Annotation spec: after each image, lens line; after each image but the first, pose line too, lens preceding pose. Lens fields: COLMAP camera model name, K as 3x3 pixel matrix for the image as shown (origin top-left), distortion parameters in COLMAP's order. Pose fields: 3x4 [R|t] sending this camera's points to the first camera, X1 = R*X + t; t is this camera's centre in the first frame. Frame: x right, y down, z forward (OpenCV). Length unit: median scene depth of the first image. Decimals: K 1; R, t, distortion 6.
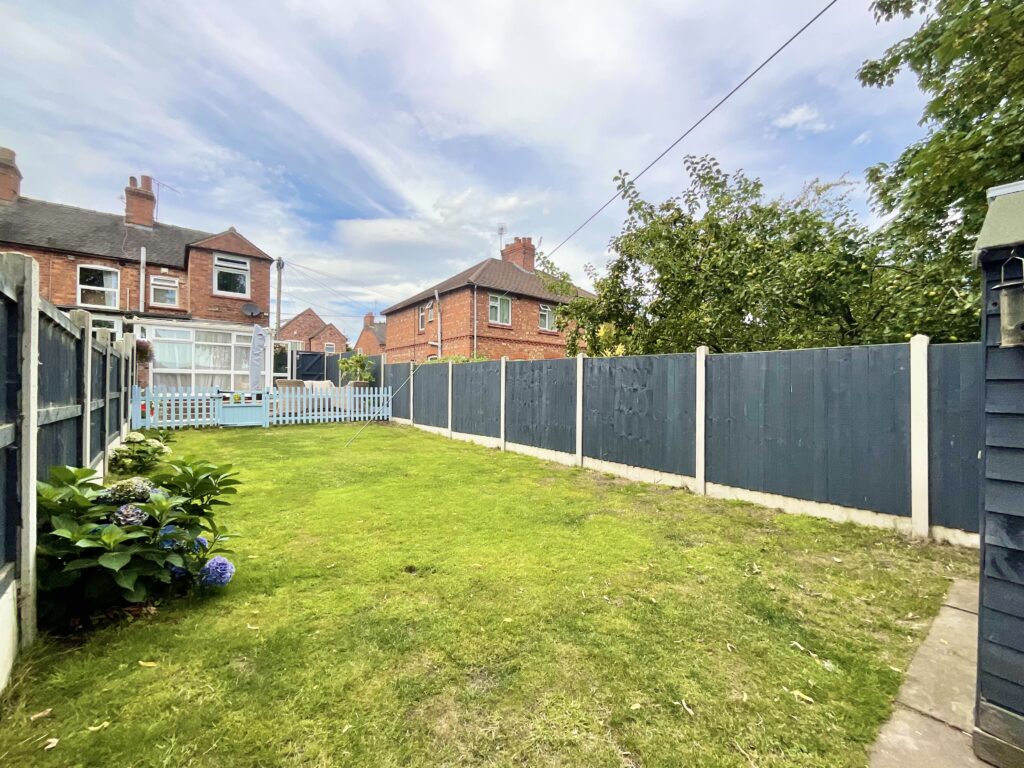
lens RADIAL K [[406.9, 0, 514.5], [0, 406.9, 384.4], [0, 0, 1]] dist [-0.000744, 0.000172]
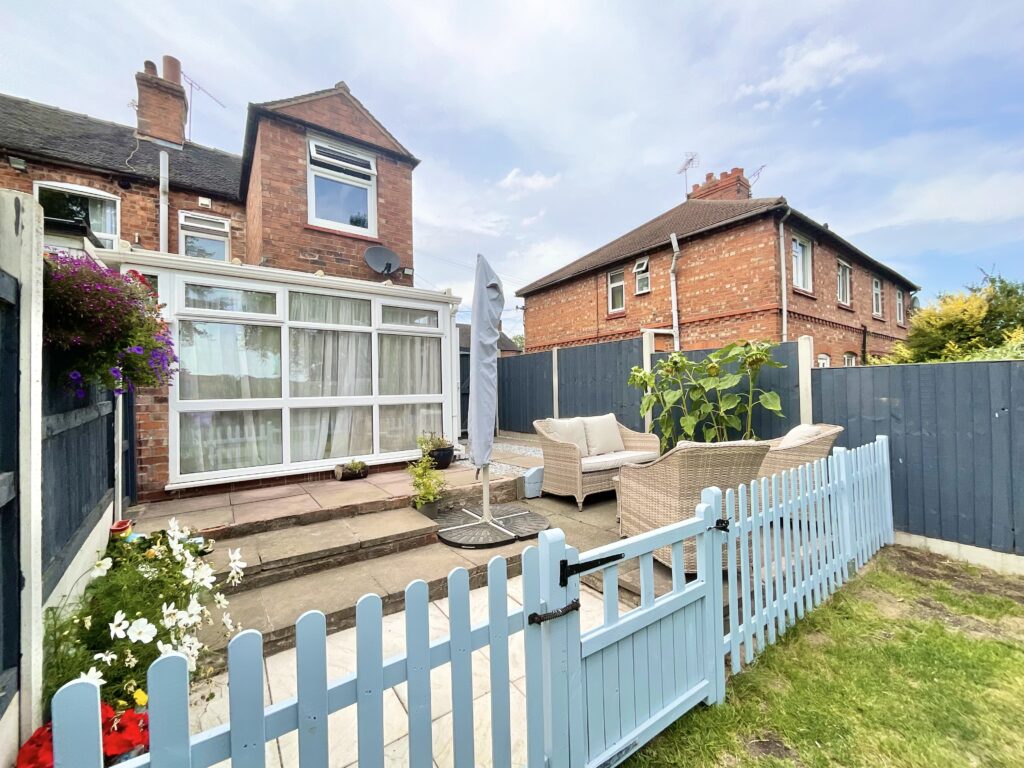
lens RADIAL K [[406.9, 0, 509.0], [0, 406.9, 383.8], [0, 0, 1]] dist [-0.000744, 0.000172]
pose [[0.997561, -0.025879, -0.064820, -0.449275], [0.024989, 0.999583, -0.014498, -0.030294], [0.065168, 0.012843, 0.997792, 0.515229]]
